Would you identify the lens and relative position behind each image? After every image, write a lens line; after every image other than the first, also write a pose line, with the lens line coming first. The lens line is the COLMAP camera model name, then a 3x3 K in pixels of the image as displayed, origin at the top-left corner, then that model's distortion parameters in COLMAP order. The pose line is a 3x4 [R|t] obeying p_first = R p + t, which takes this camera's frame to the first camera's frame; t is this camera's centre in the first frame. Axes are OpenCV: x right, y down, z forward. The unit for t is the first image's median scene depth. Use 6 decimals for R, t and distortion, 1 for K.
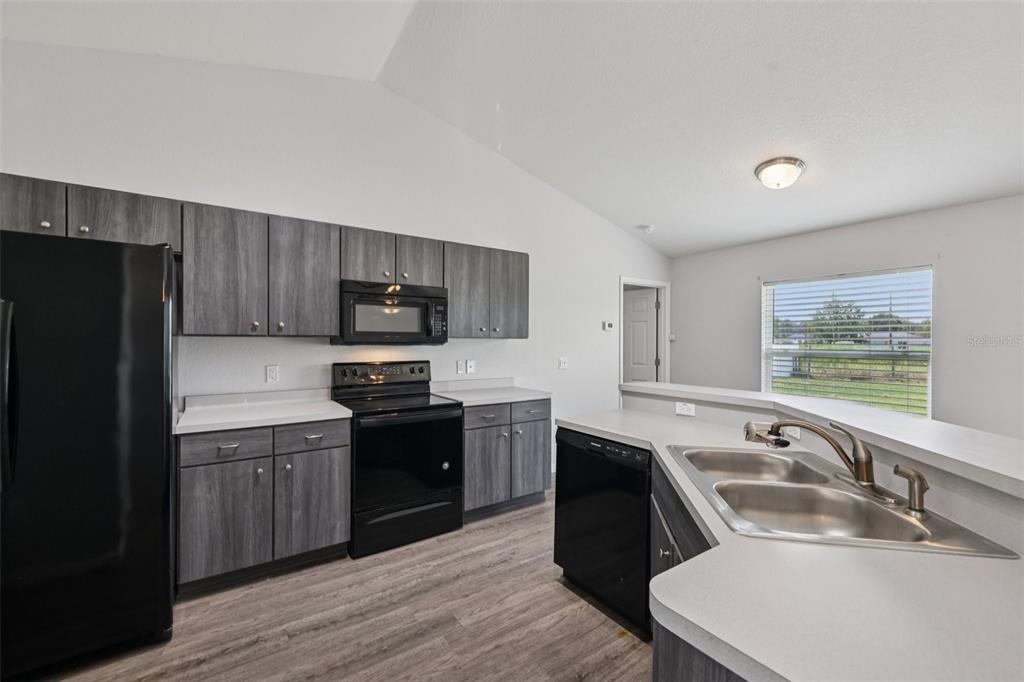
lens RADIAL K [[425.2, 0, 511.0], [0, 425.2, 339.9], [0, 0, 1]] dist [0.001416, -0.000064]
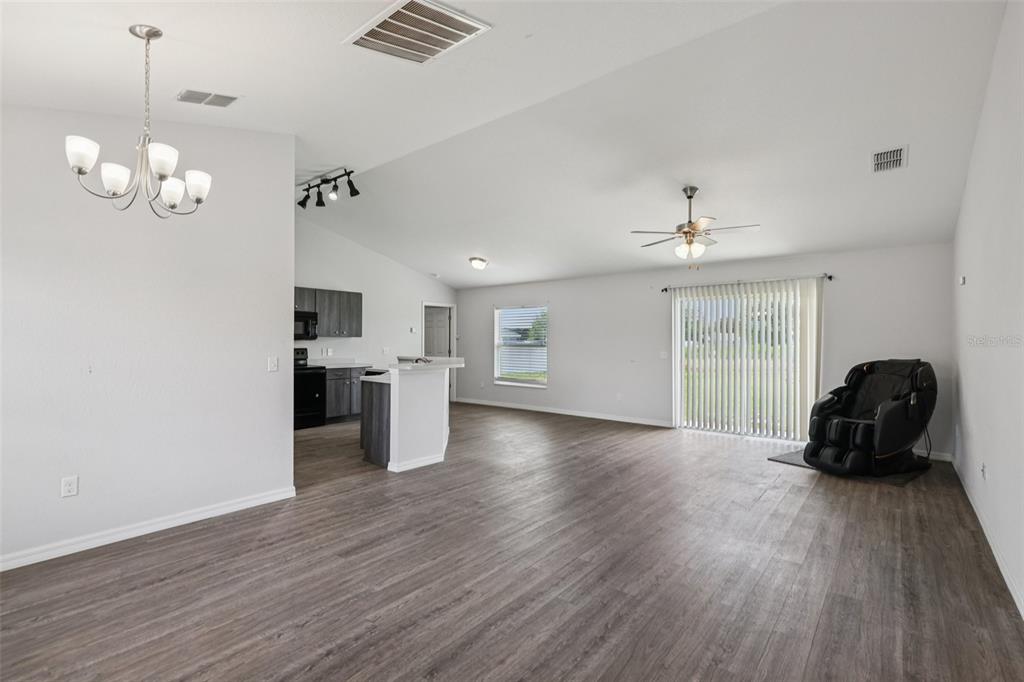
lens RADIAL K [[466.0, 0, 519.6], [0, 466.0, 338.6], [0, 0, 1]] dist [-0.003258, -0.003020]
pose [[0.958473, 0.001363, 0.285181, 0.143208], [-0.000544, 0.999995, -0.002952, 0.010897], [-0.285184, 0.002675, 0.958469, -1.423011]]
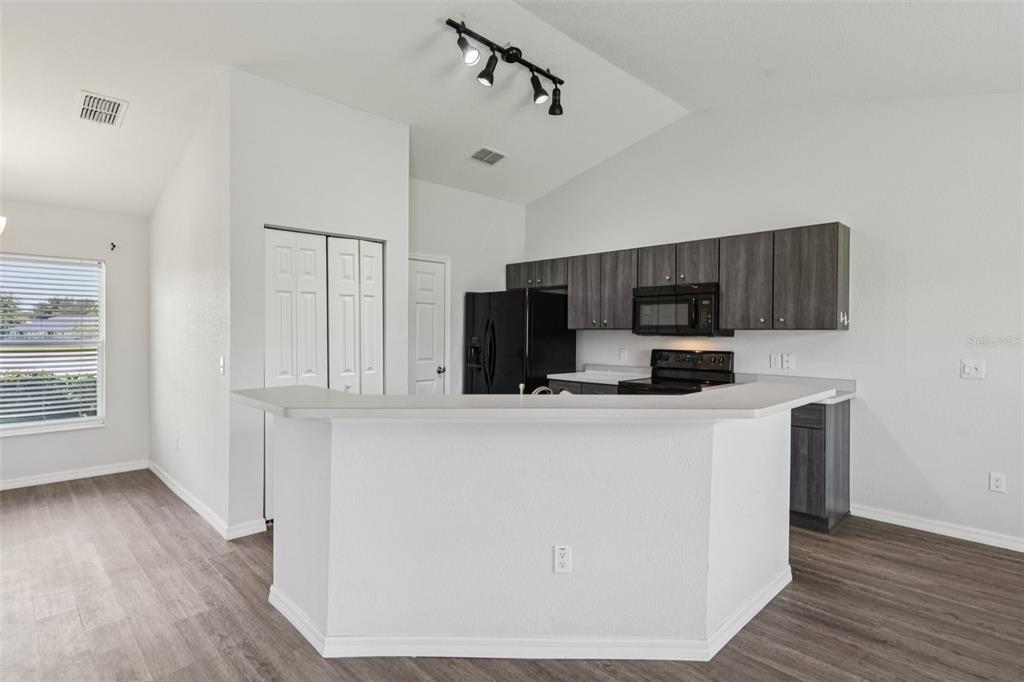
lens RADIAL K [[518.1, 0, 513.8], [0, 518.1, 341.7], [0, 0, 1]] dist [-0.000987, 0.000109]
pose [[0.179140, 0.010871, -0.983763, 1.017981], [-0.005026, 0.999936, 0.010134, 0.015268], [0.983811, 0.003129, 0.179184, 0.267199]]
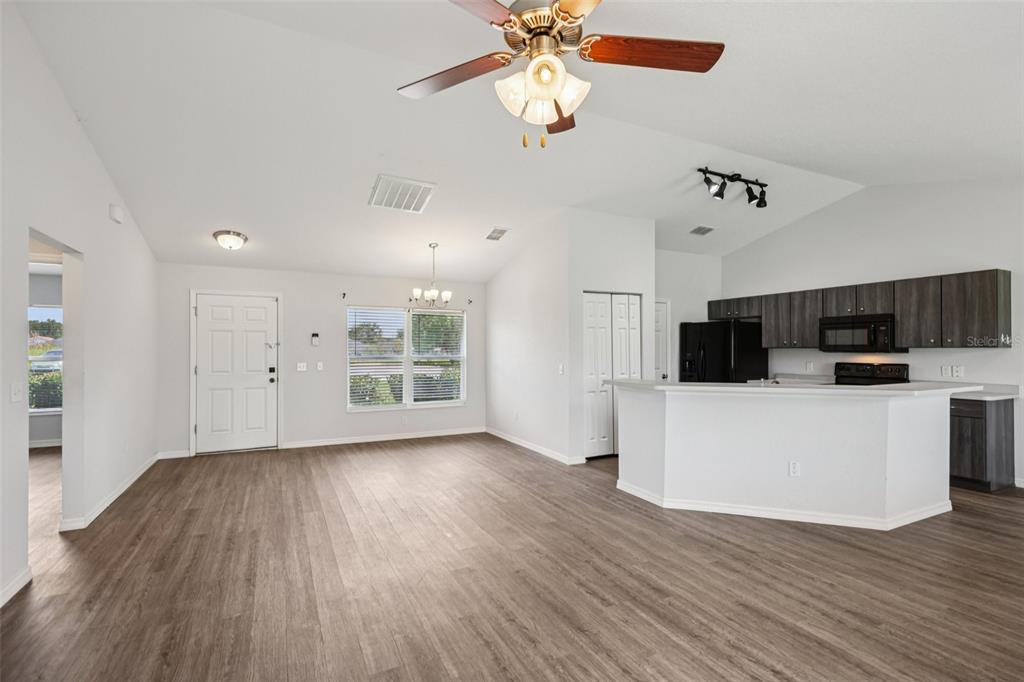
lens RADIAL K [[466.0, 0, 501.3], [0, 466.0, 348.2], [0, 0, 1]] dist [-0.003258, -0.003020]
pose [[-0.152692, -0.010945, -0.988213, 1.609783], [-0.002789, 0.999939, -0.010644, 0.018031], [0.988270, 0.001131, -0.152713, -0.083172]]
